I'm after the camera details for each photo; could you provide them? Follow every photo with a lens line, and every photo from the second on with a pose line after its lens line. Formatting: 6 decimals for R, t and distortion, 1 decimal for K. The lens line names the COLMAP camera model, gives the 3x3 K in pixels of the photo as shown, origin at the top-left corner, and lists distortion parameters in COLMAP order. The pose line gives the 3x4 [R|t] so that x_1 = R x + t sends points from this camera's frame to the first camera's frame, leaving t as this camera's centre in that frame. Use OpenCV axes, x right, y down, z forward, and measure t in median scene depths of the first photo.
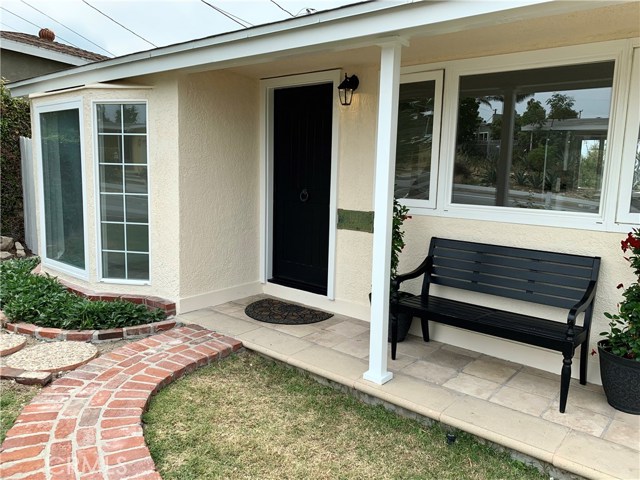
lens RADIAL K [[489.5, 0, 320.0], [0, 489.5, 240.0], [0, 0, 1]] dist [-0.000392, -0.010546]
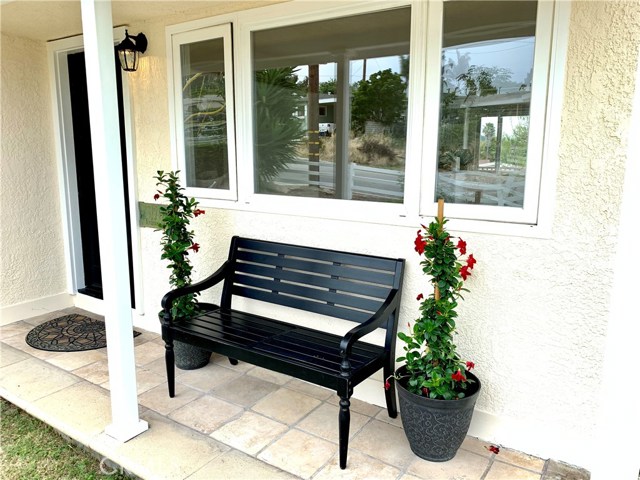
lens RADIAL K [[499.6, 0, 320.0], [0, 499.6, 240.0], [0, 0, 1]] dist [-0.001785, -0.006010]
pose [[0.991179, -0.036712, 0.127346, 0.270975], [0.033074, 0.998986, 0.030562, -0.020426], [-0.128339, -0.026080, 0.991387, 0.173963]]
